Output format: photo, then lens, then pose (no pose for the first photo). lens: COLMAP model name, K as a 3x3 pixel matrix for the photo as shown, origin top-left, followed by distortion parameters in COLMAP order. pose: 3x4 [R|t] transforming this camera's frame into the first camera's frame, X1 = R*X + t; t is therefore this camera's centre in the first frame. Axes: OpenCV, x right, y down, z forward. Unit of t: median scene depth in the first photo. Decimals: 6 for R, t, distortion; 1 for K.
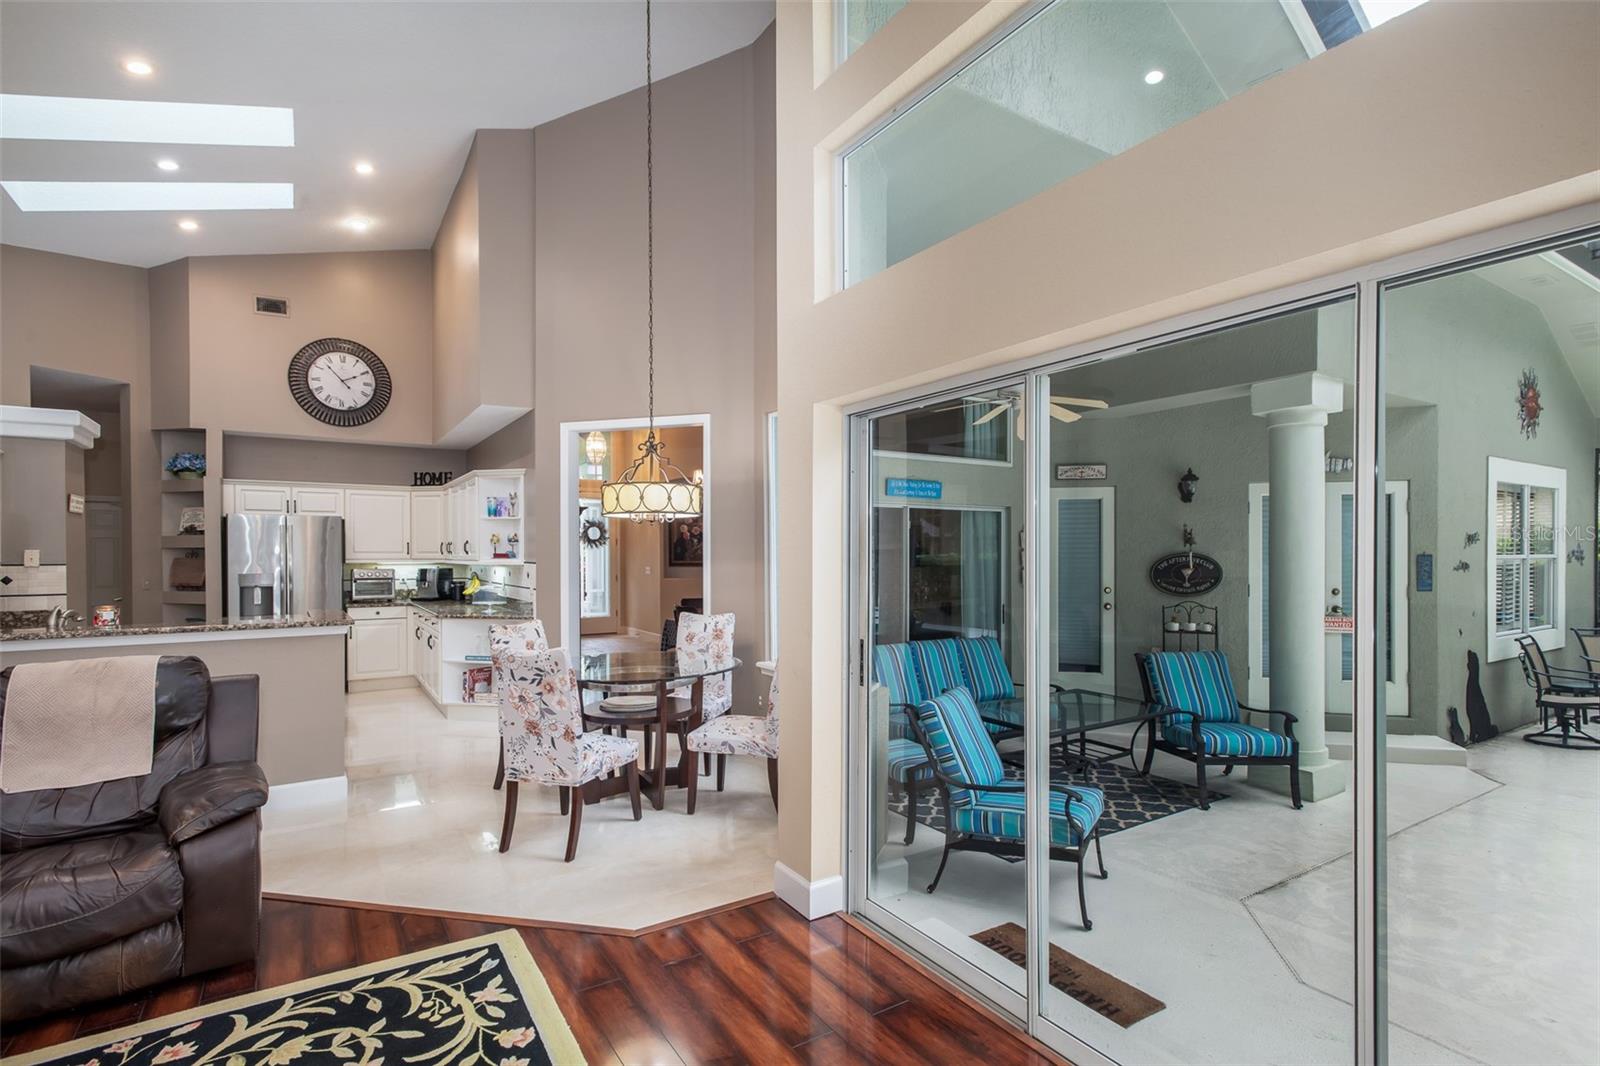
lens RADIAL K [[767.2, 0, 766.9], [0, 767.2, 560.9], [0, 0, 1]] dist [-0.017879, 0.003132]
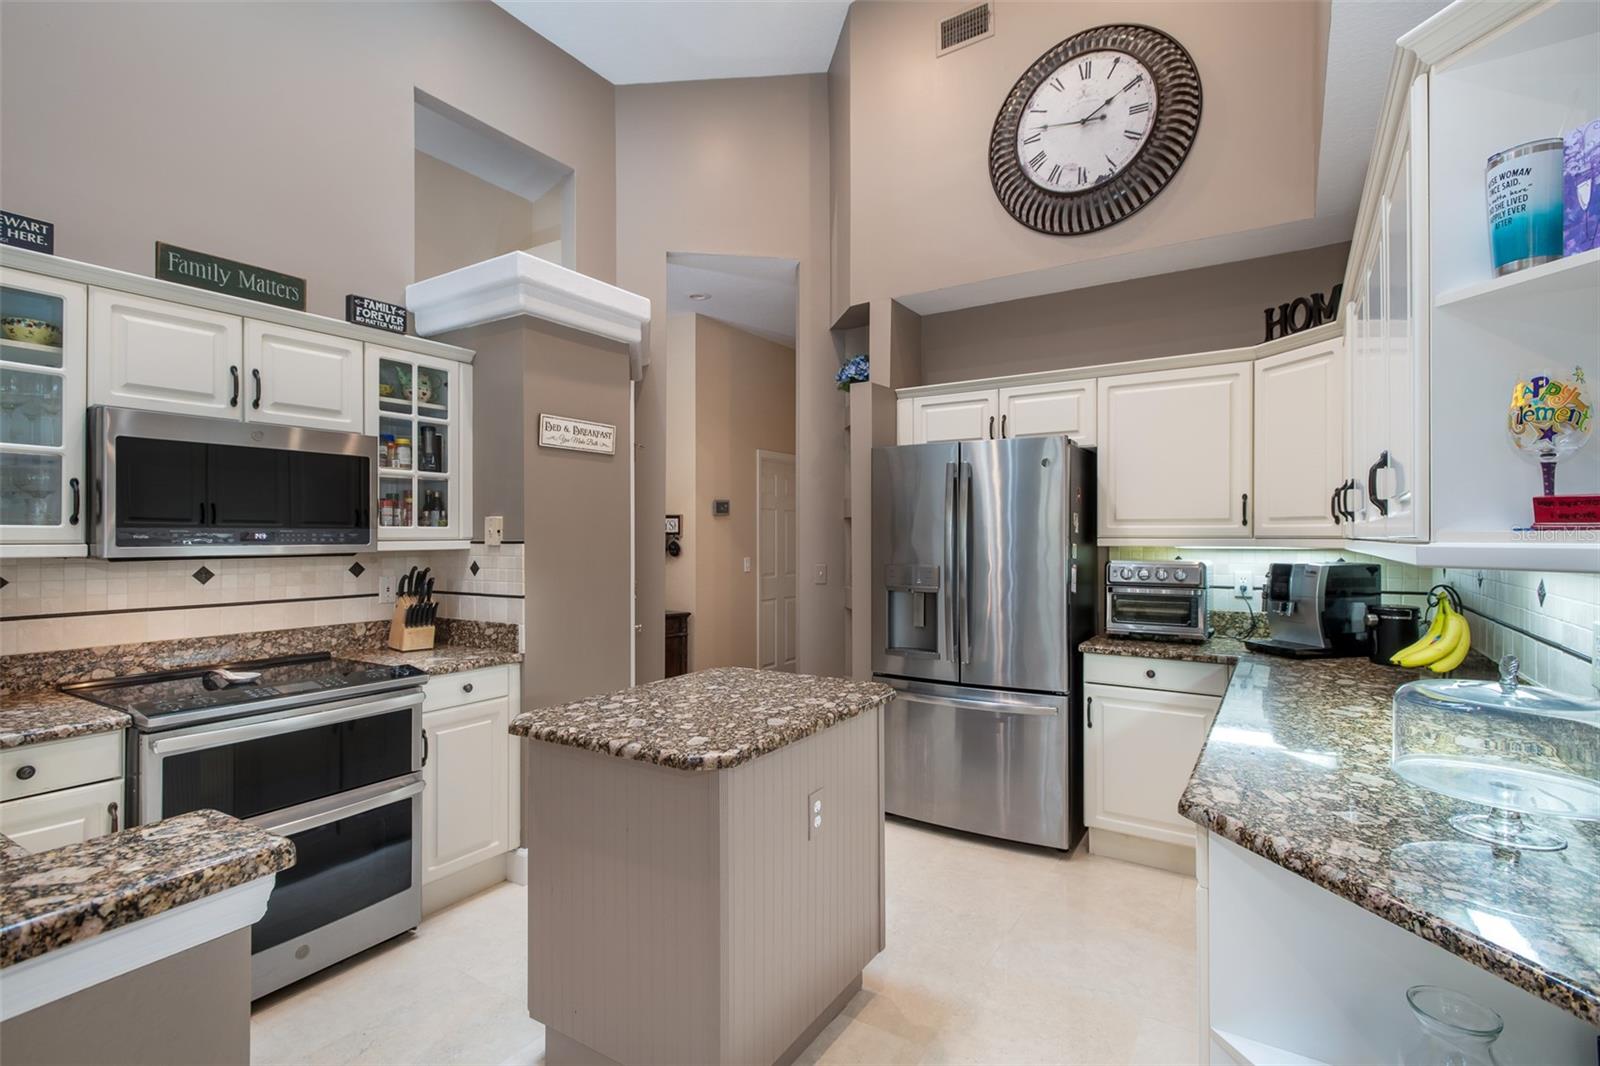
lens RADIAL K [[767.2, 0, 797.8], [0, 767.2, 550.4], [0, 0, 1]] dist [-0.017879, 0.003132]
pose [[0.440407, 0.020376, -0.897567, -0.234749], [-0.006506, 0.999789, 0.019504, -0.001880], [0.897775, -0.002750, 0.440446, 0.657830]]
